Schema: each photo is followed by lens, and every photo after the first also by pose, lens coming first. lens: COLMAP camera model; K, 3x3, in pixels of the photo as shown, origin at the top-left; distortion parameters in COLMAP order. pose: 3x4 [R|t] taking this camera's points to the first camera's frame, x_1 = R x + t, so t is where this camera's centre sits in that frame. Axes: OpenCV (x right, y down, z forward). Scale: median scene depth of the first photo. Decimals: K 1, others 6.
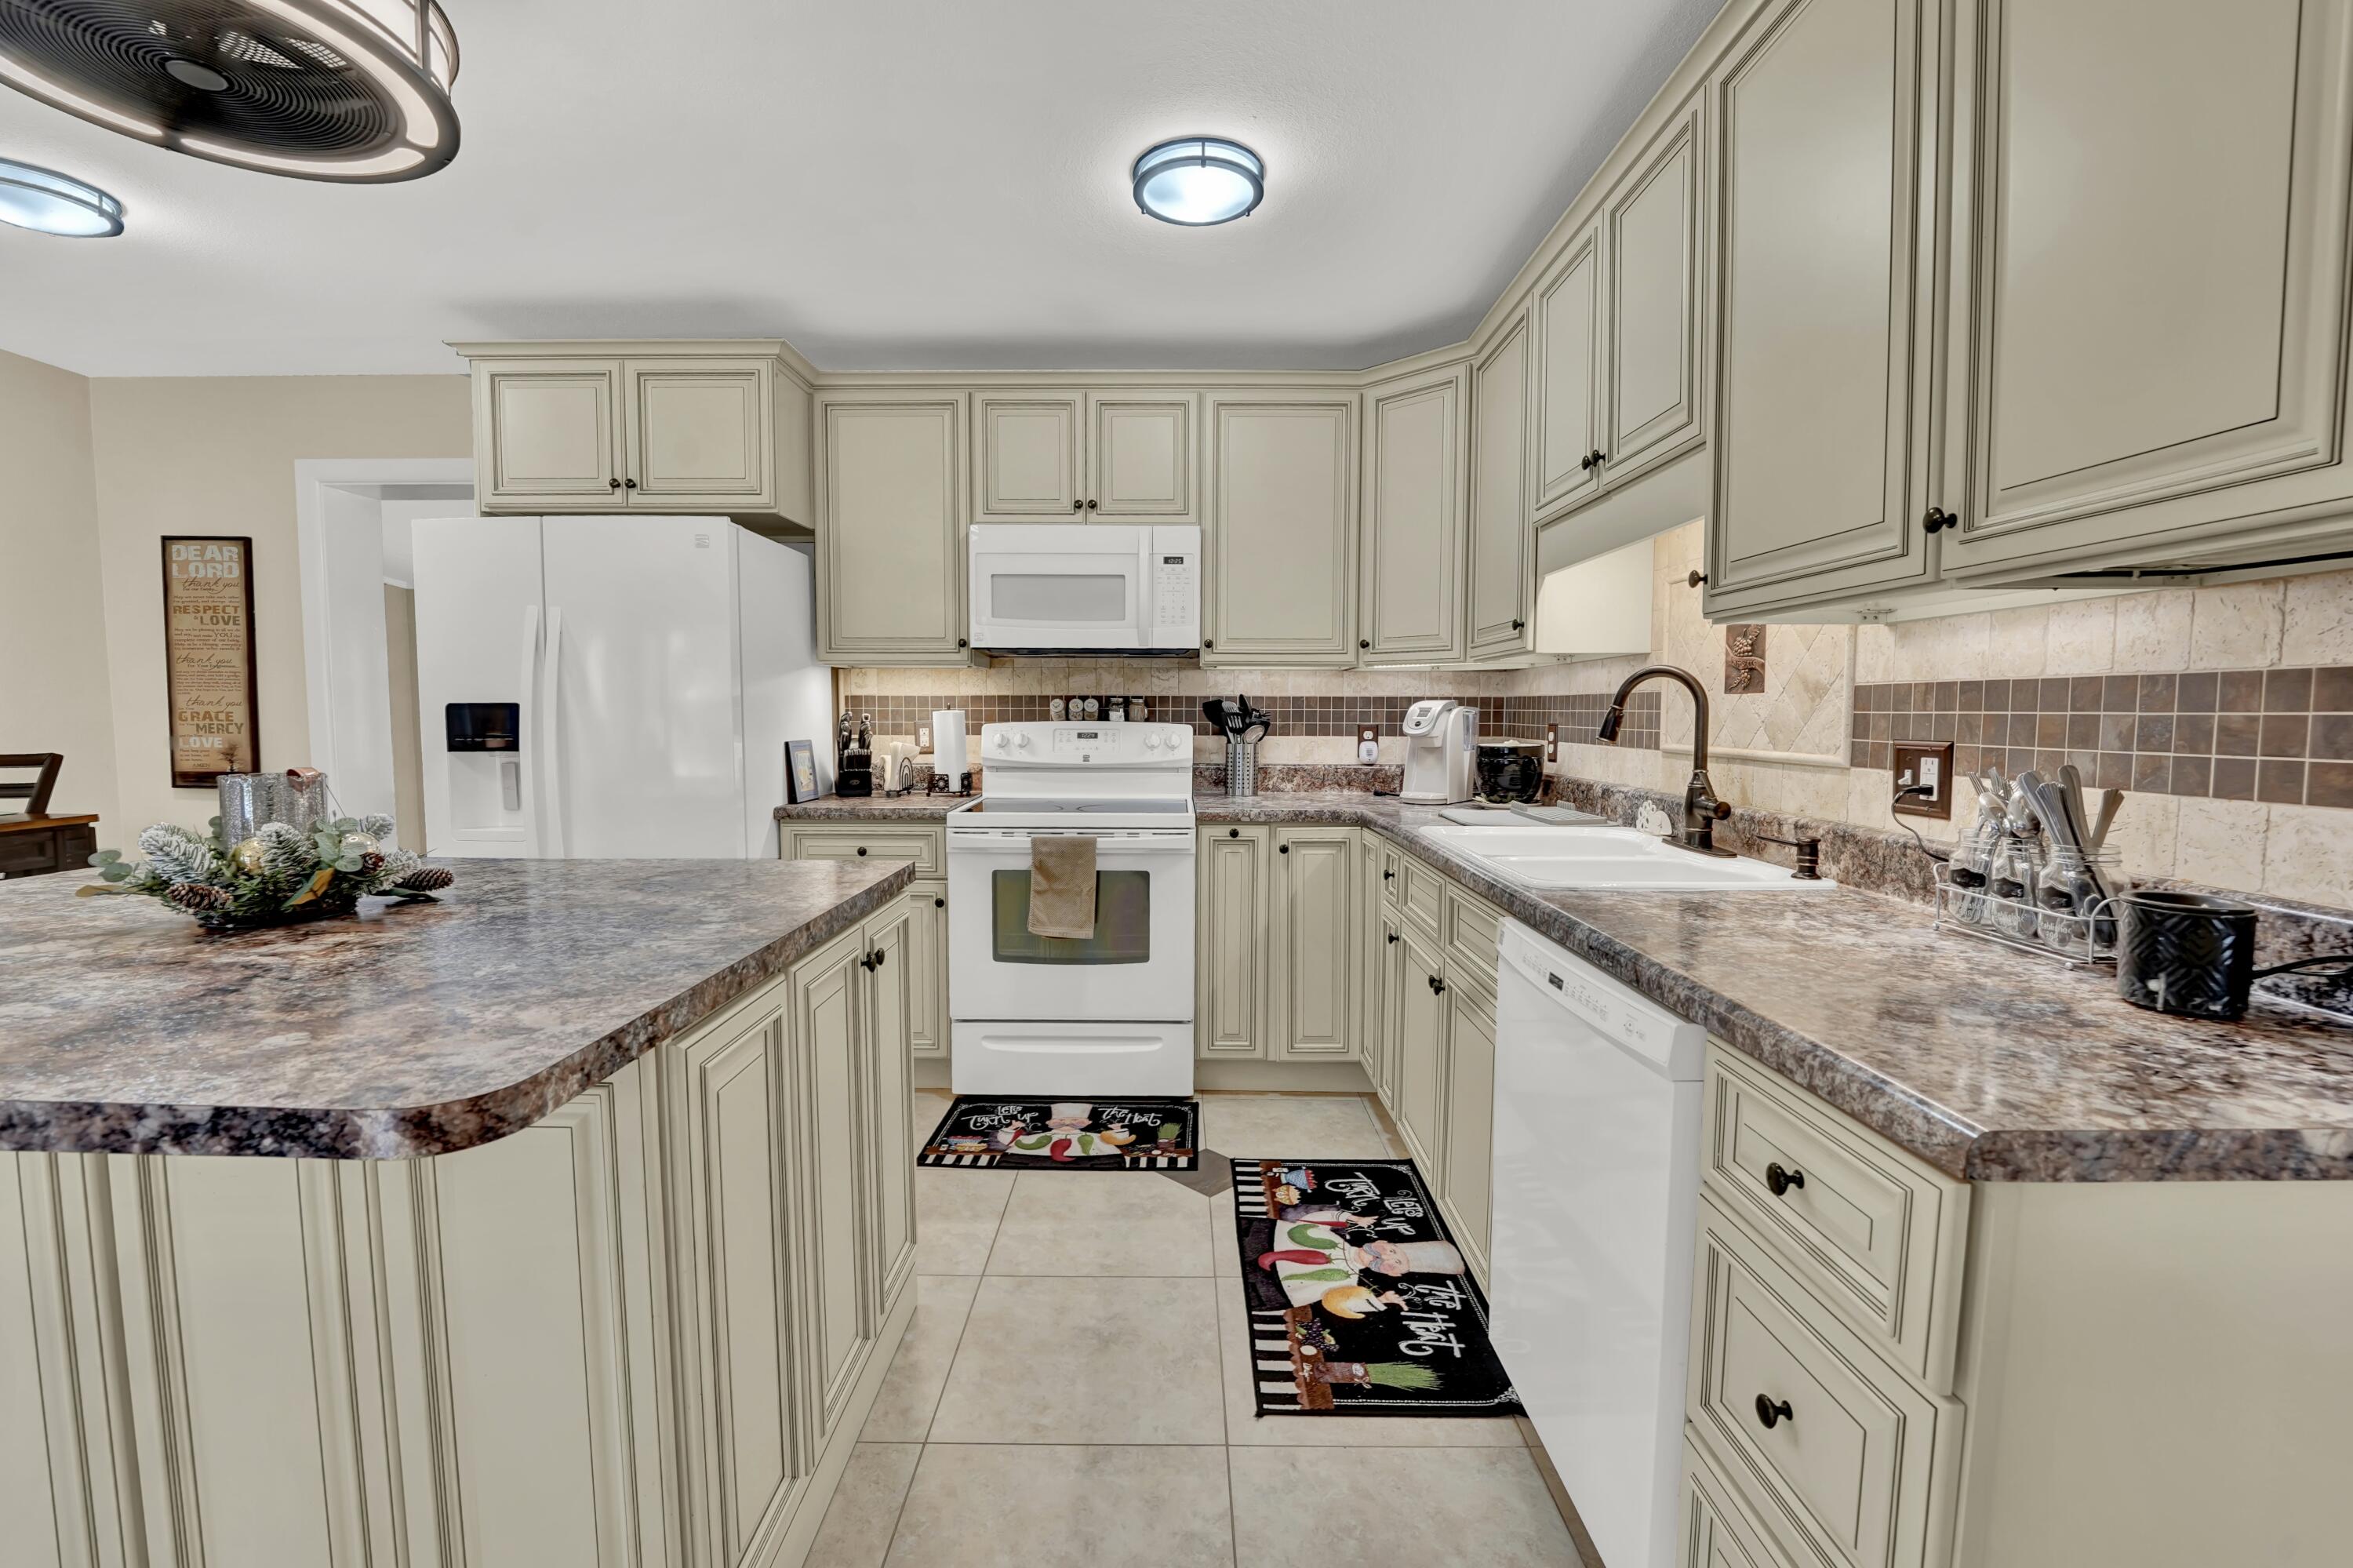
lens RADIAL K [[1010.9, 0, 1242.5], [0, 1010.9, 783.3], [0, 0, 1]] dist [-0.021671, 0.000068]
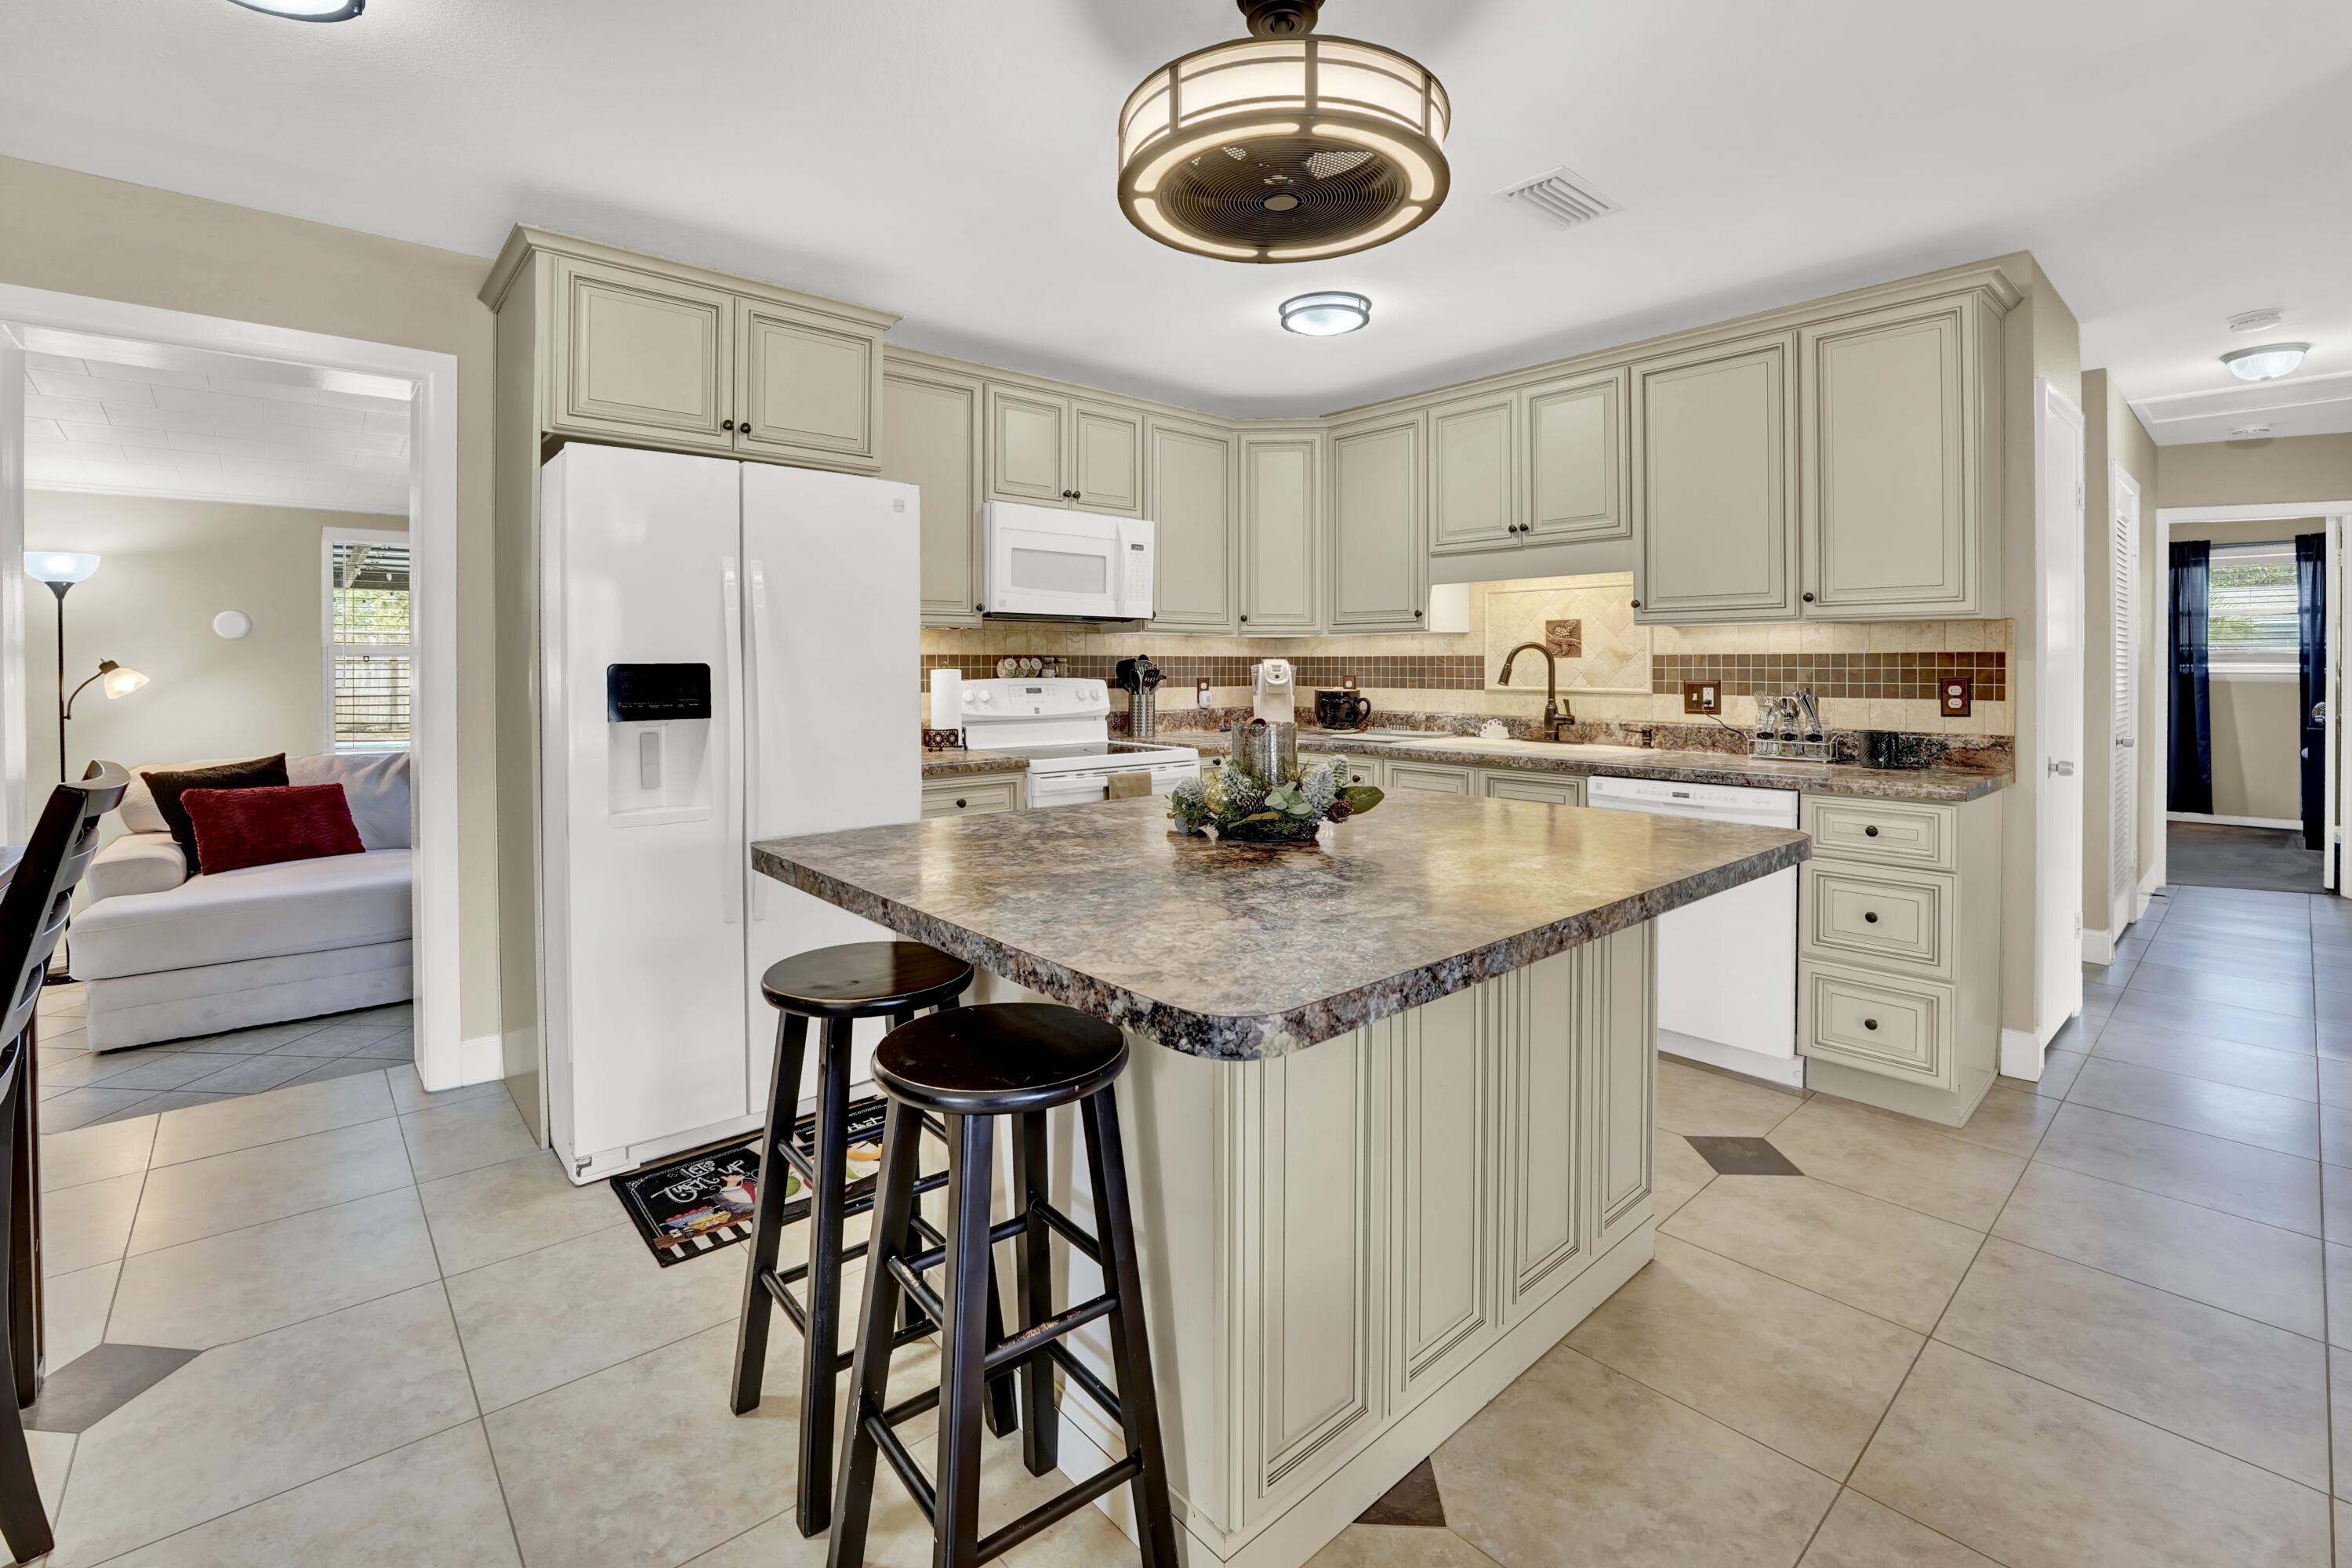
lens RADIAL K [[1034.9, 0, 1182.9], [0, 1034.9, 663.3], [0, 0, 1]] dist [-0.019669, 0.000019]
pose [[0.744614, -0.003534, 0.667486, -0.865818], [0.050617, 0.997406, -0.051185, -0.010737], [-0.665573, 0.071900, 0.742861, 0.028678]]
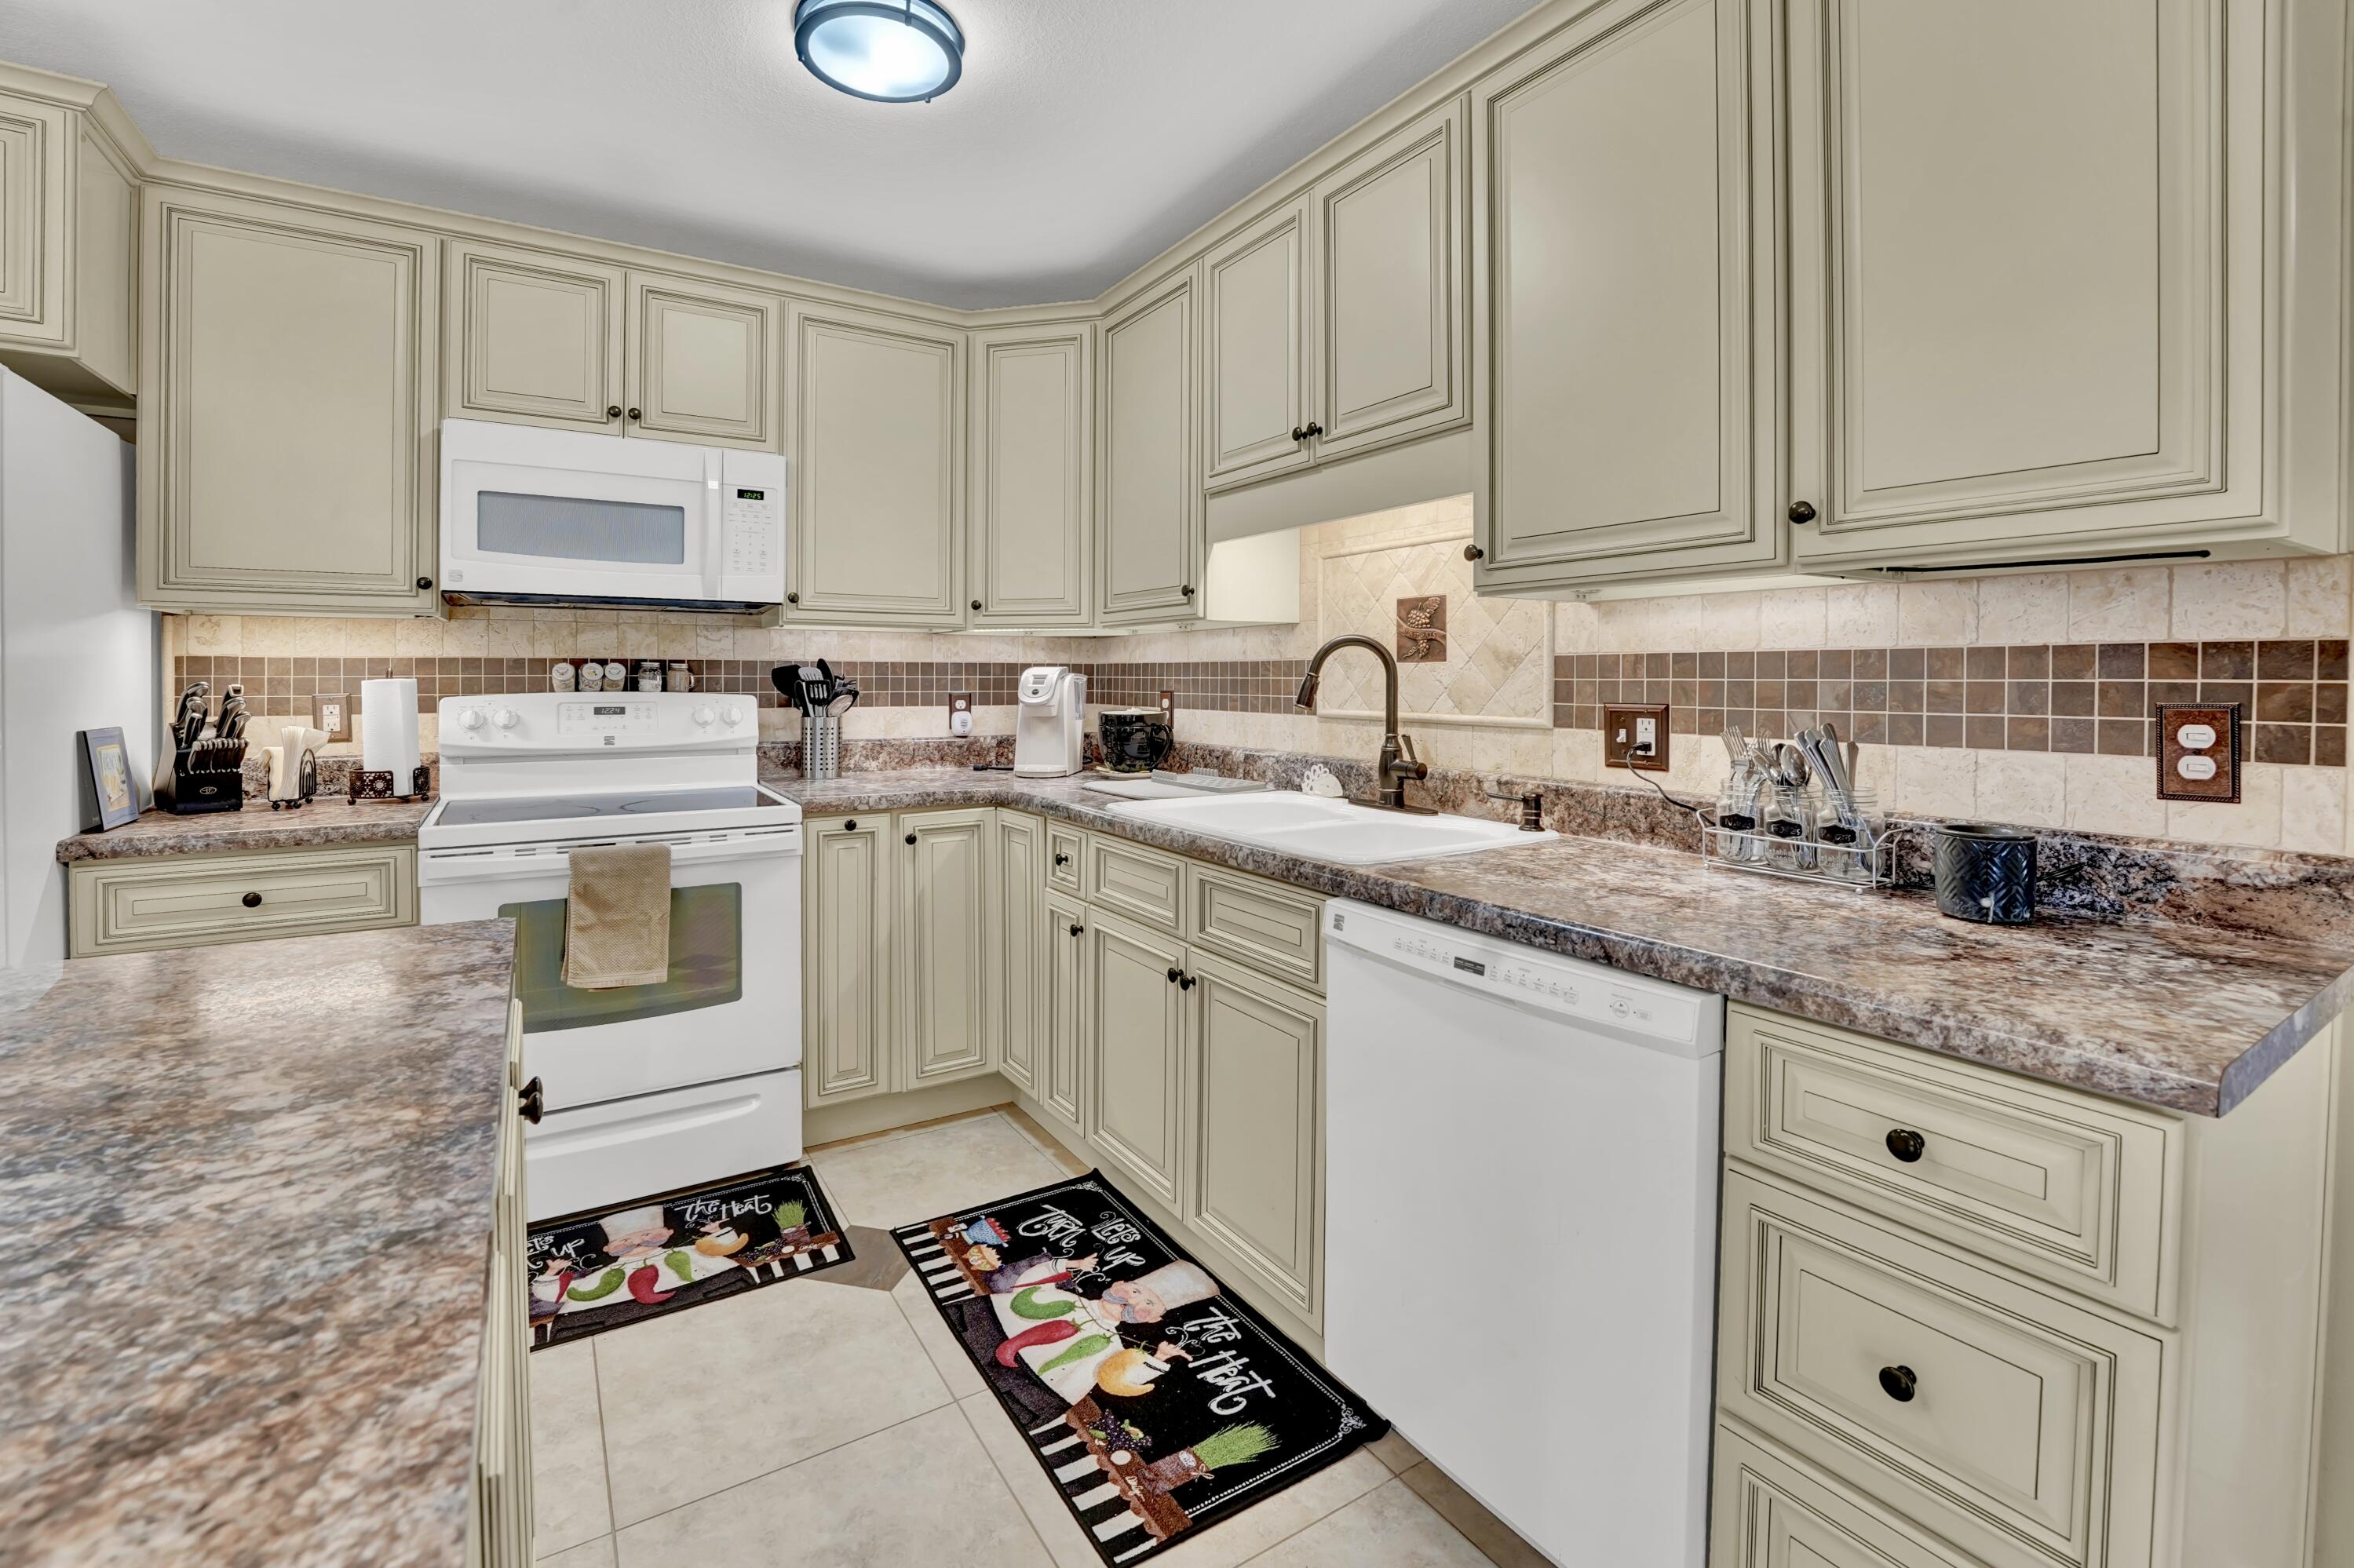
lens RADIAL K [[969.6, 0, 1191.4], [0, 969.6, 688.4], [0, 0, 1]] dist [-0.019647, -0.000054]
pose [[0.852616, -0.007533, 0.522484, -0.171544], [0.038240, 0.998115, -0.048010, -0.013279], [-0.521137, 0.060914, 0.851296, 0.158157]]
